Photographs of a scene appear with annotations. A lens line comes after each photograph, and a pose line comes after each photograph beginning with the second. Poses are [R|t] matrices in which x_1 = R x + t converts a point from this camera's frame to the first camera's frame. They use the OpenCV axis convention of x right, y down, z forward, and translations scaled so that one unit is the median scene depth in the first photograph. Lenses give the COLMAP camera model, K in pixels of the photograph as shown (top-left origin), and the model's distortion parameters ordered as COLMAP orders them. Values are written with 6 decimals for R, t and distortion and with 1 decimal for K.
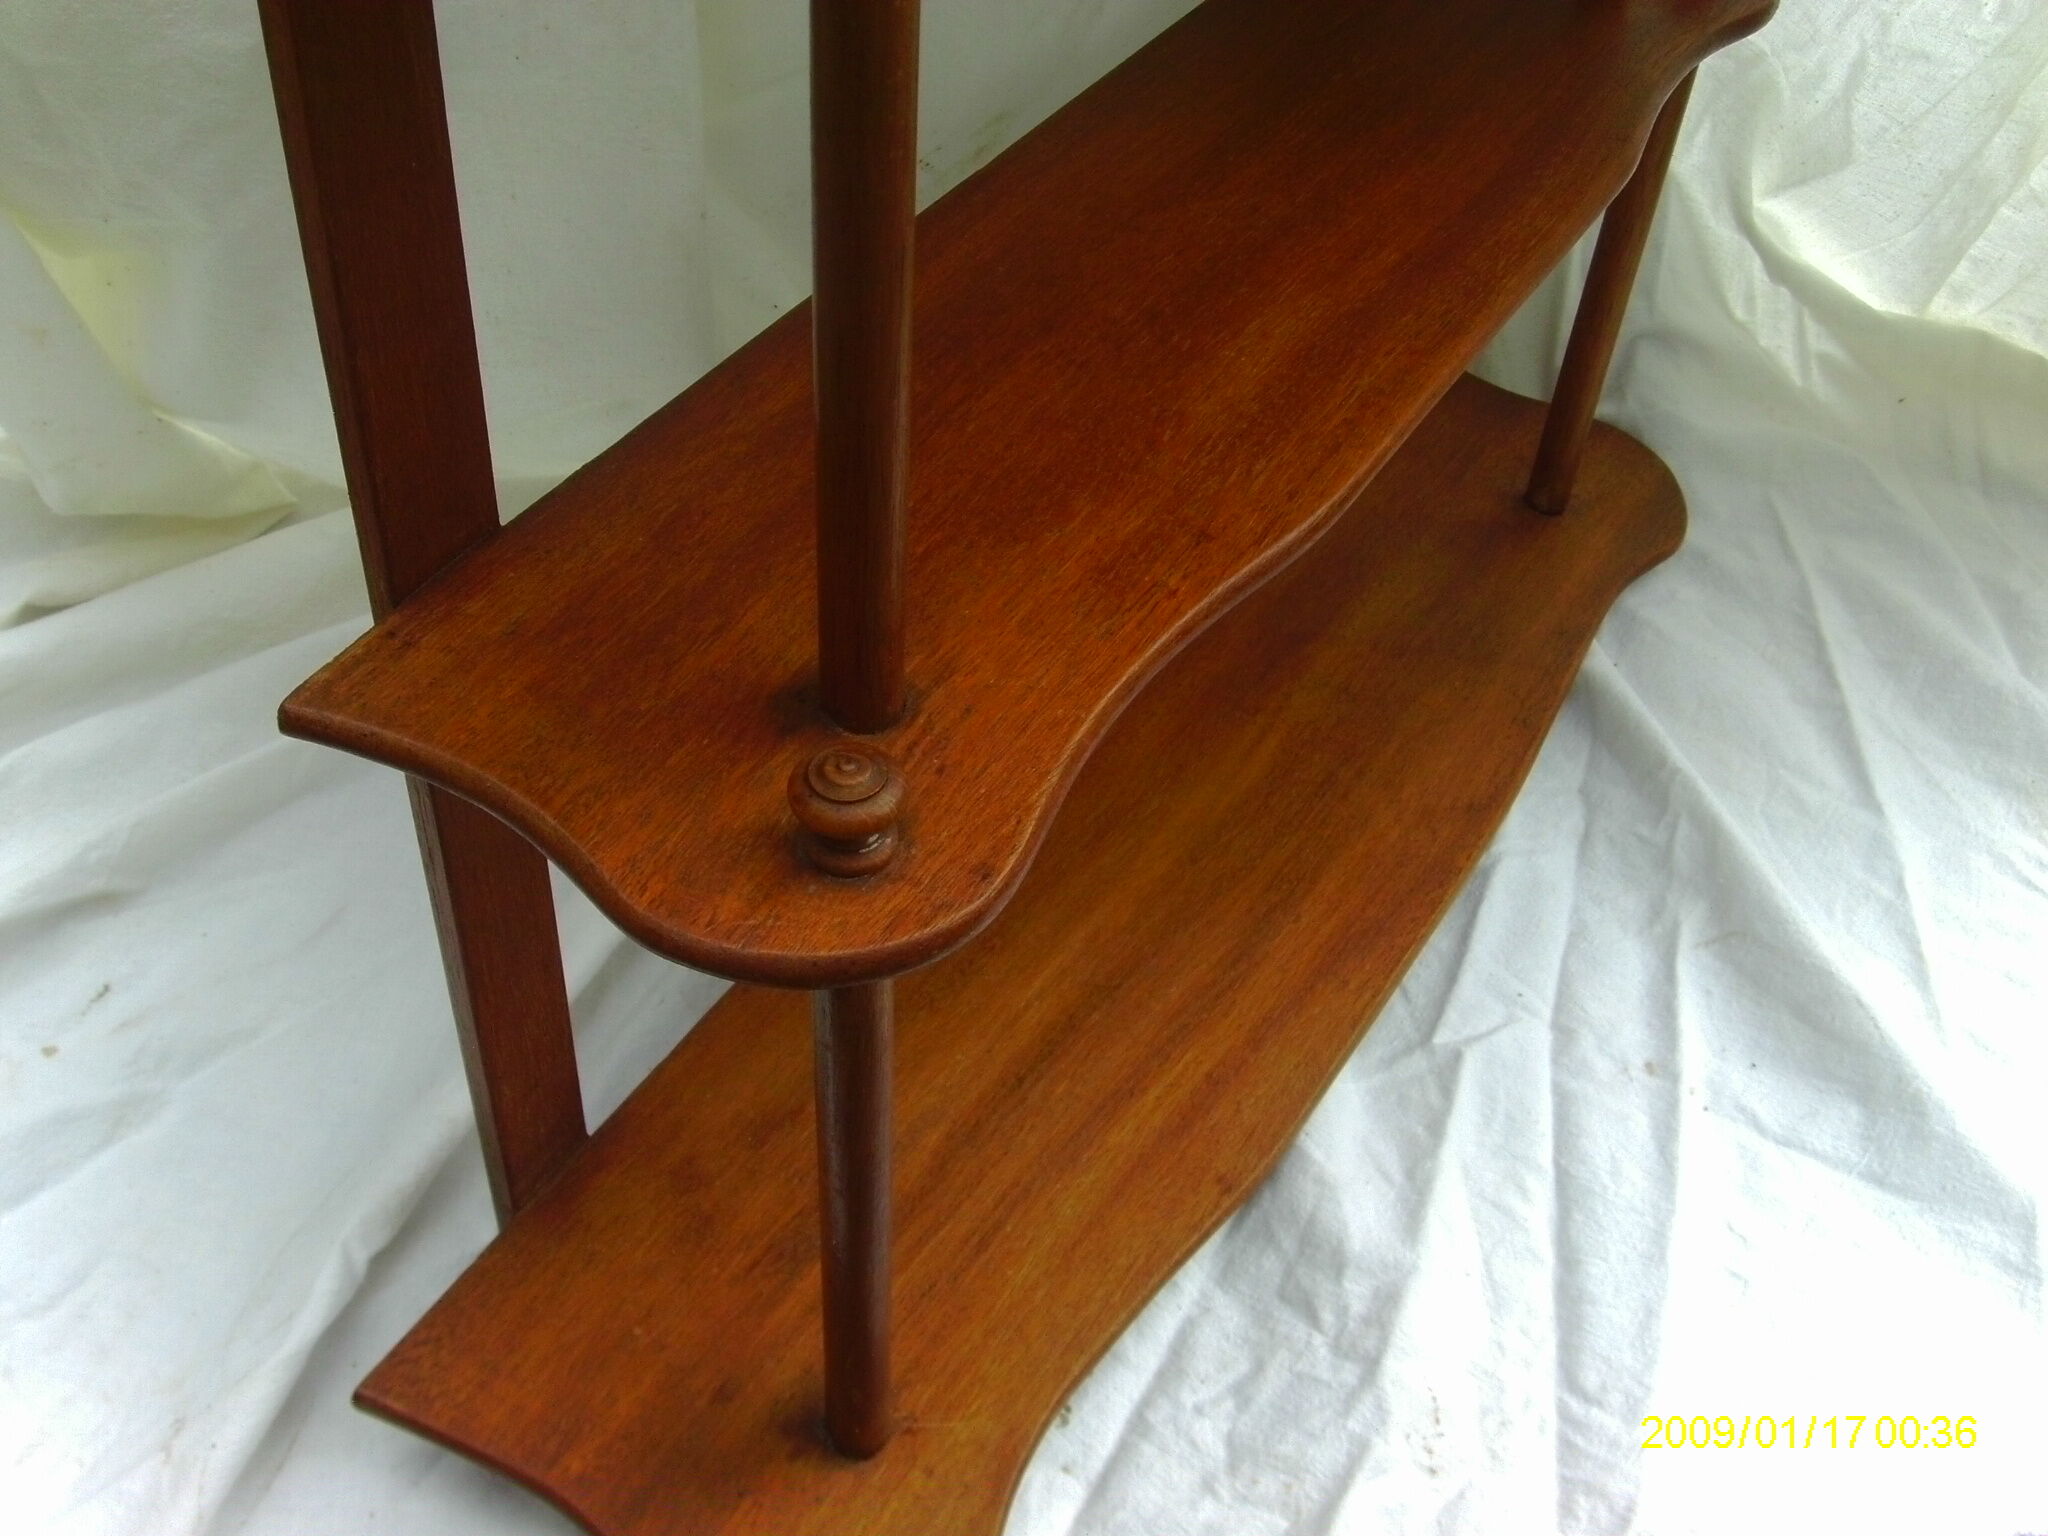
lens RADIAL K [[2291.2, 0, 1022.0], [0, 2291.2, 673.5], [0, 0, 1]] dist [-0.234963, 0.375124]
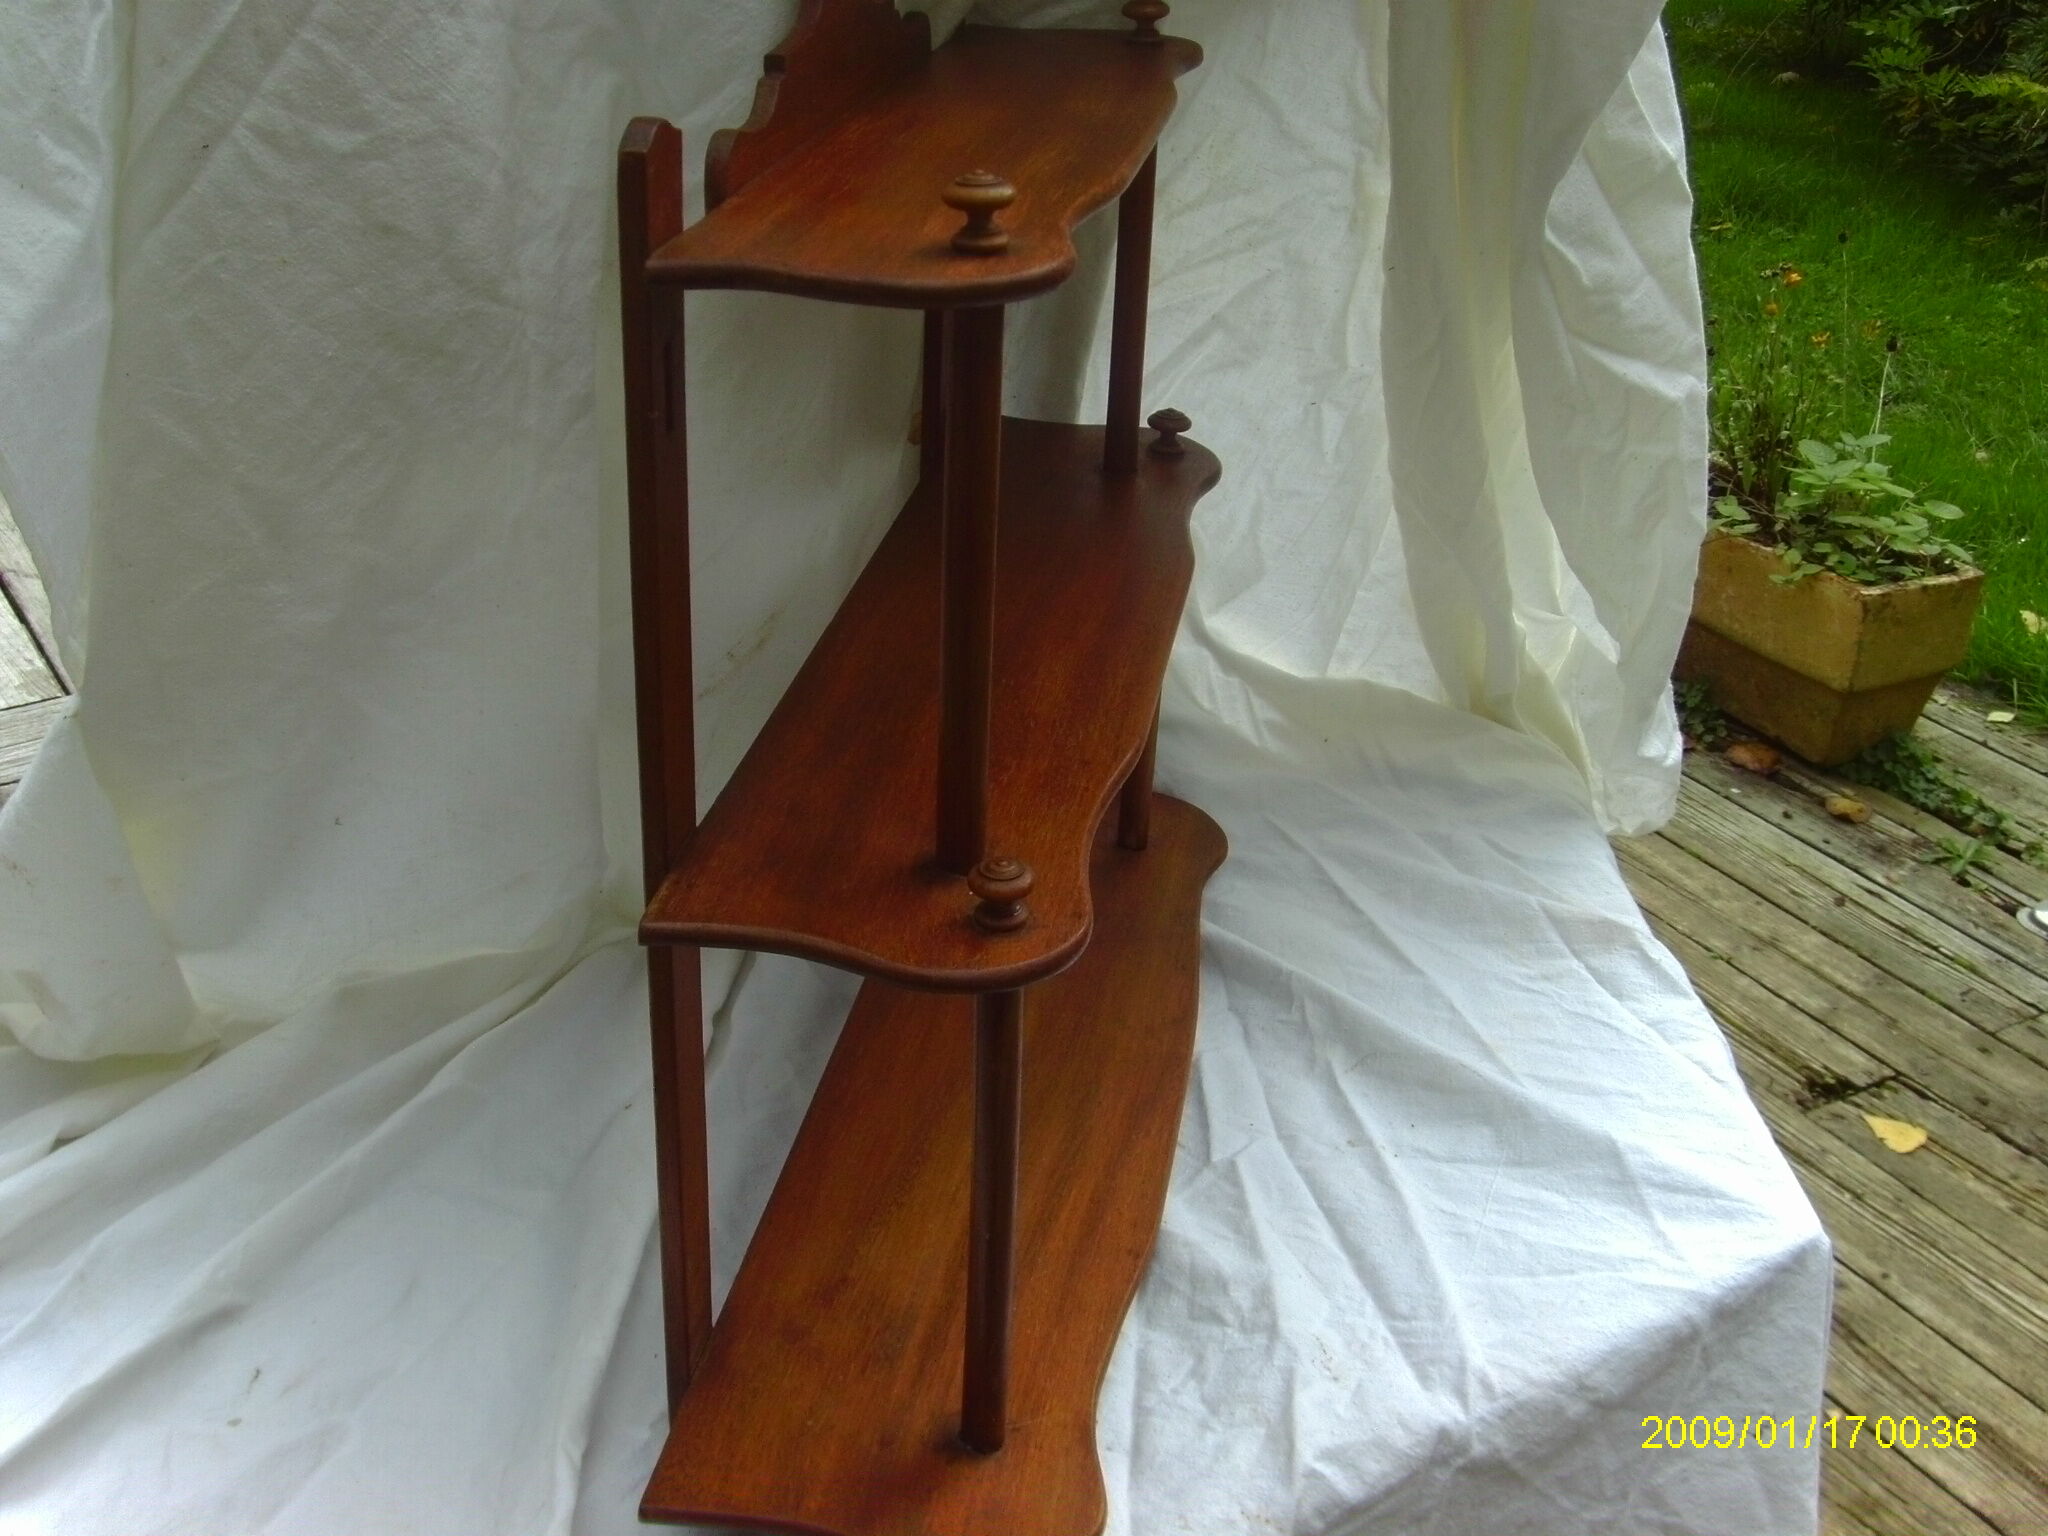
lens RADIAL K [[2291.2, 0, 1022.0], [0, 2291.2, 673.5], [0, 0, 1]] dist [-0.234963, 0.375124]
pose [[0.923549, -0.179615, 0.338815, -0.344673], [0.272597, 0.928917, -0.250609, 0.191222], [-0.269718, 0.323810, 0.906862, -0.360653]]
